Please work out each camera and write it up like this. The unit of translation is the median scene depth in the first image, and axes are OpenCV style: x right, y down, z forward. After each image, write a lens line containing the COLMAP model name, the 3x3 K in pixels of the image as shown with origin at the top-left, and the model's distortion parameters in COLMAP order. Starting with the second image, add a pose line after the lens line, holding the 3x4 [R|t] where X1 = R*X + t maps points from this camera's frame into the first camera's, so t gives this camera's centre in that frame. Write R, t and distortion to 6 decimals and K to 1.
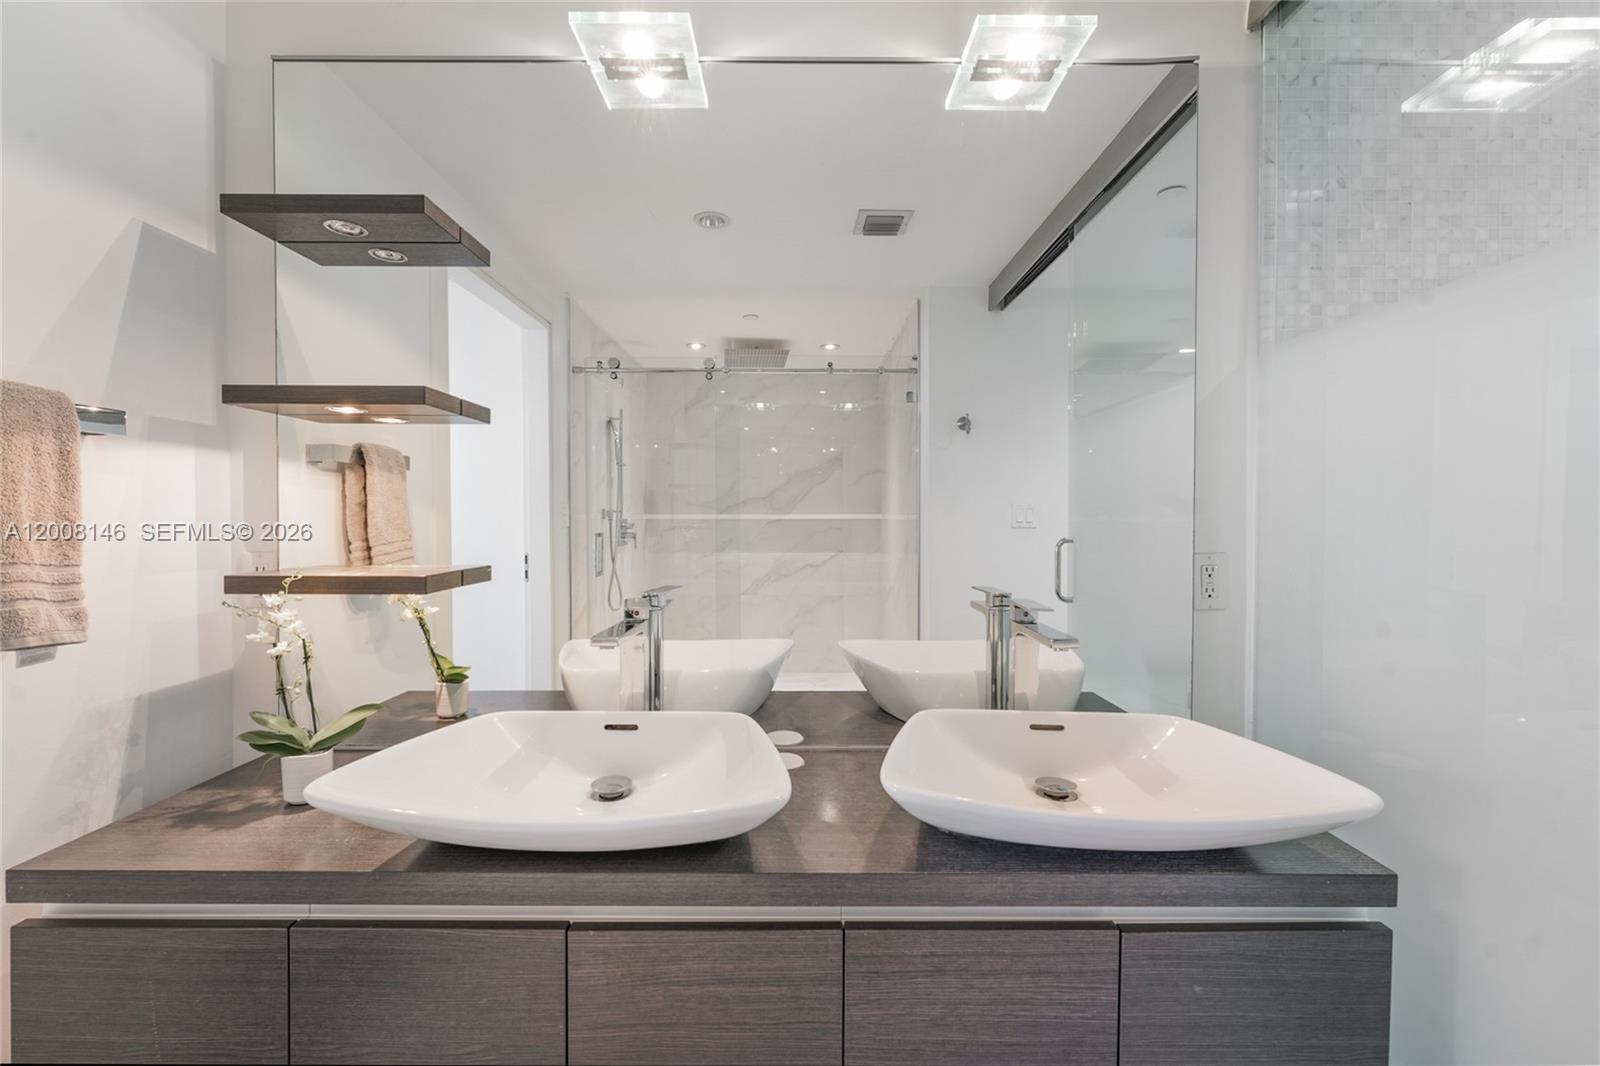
lens RADIAL K [[643.9, 0, 806.8], [0, 643.9, 529.0], [0, 0, 1]] dist [-0.002974, -0.000108]
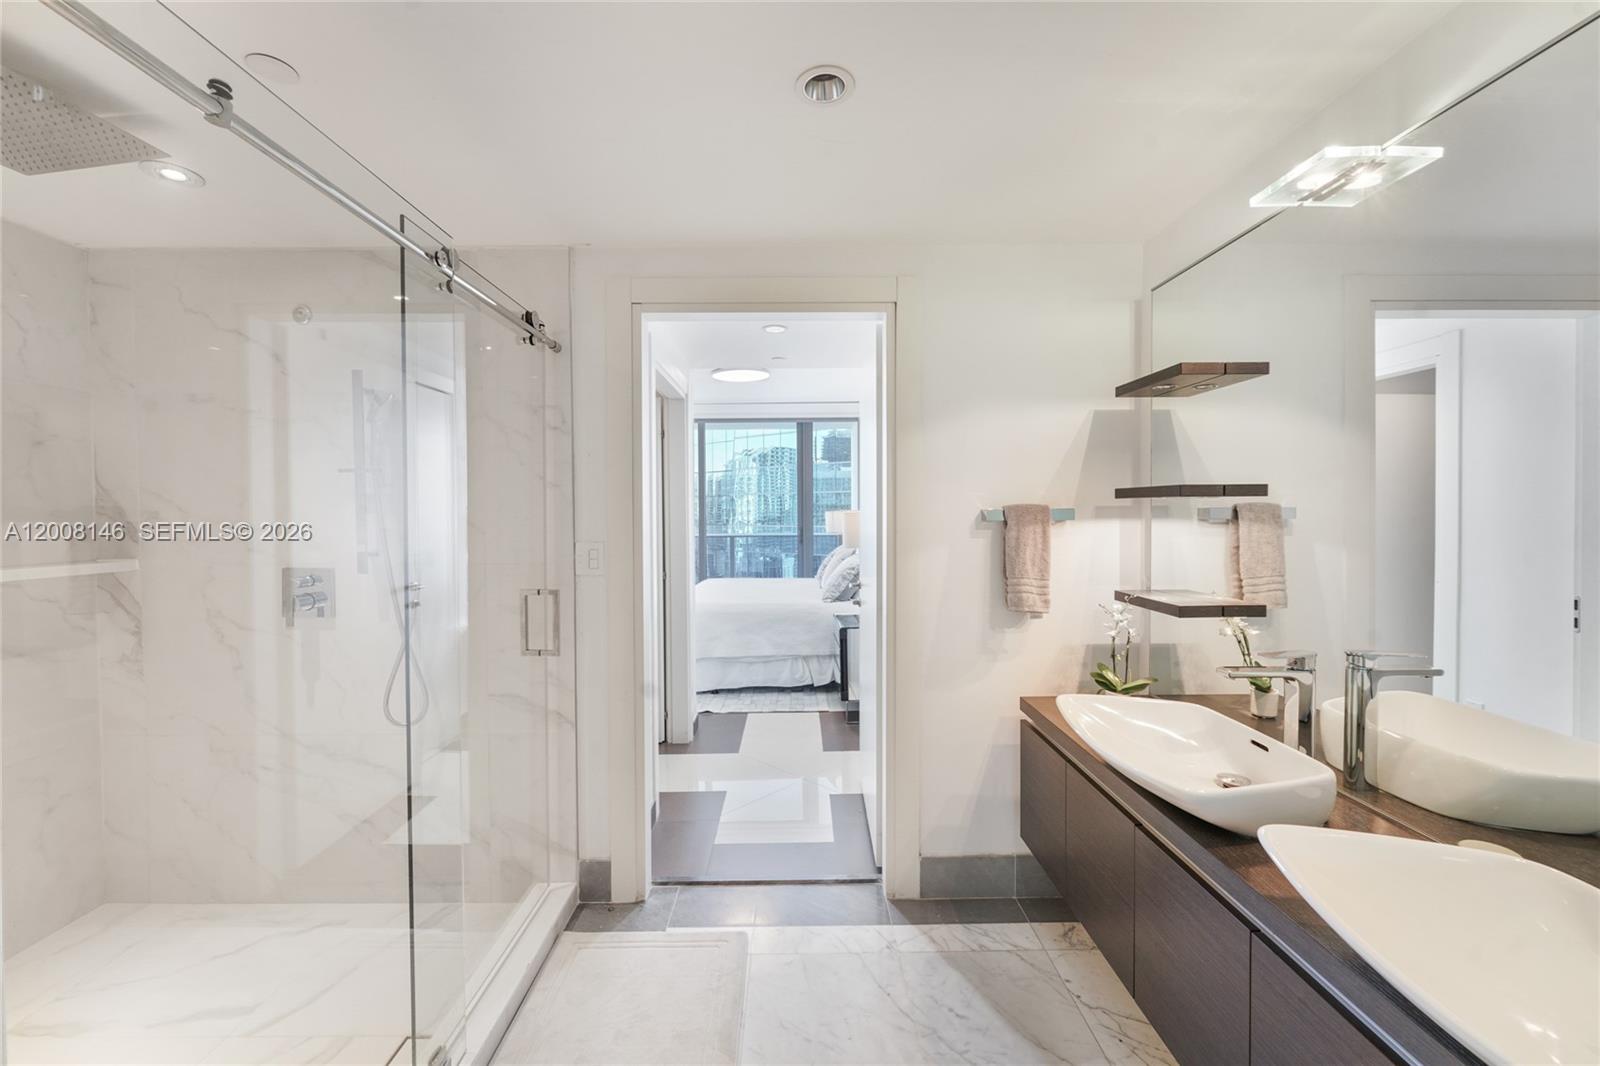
lens RADIAL K [[635.7, 0, 811.2], [0, 635.7, 530.1], [0, 0, 1]] dist [-0.001389, 0.000013]
pose [[0.017985, 0.027353, -0.999464, 0.944351], [-0.015716, 0.999510, 0.027072, -0.142180], [0.999715, 0.015221, 0.018406, 0.082497]]
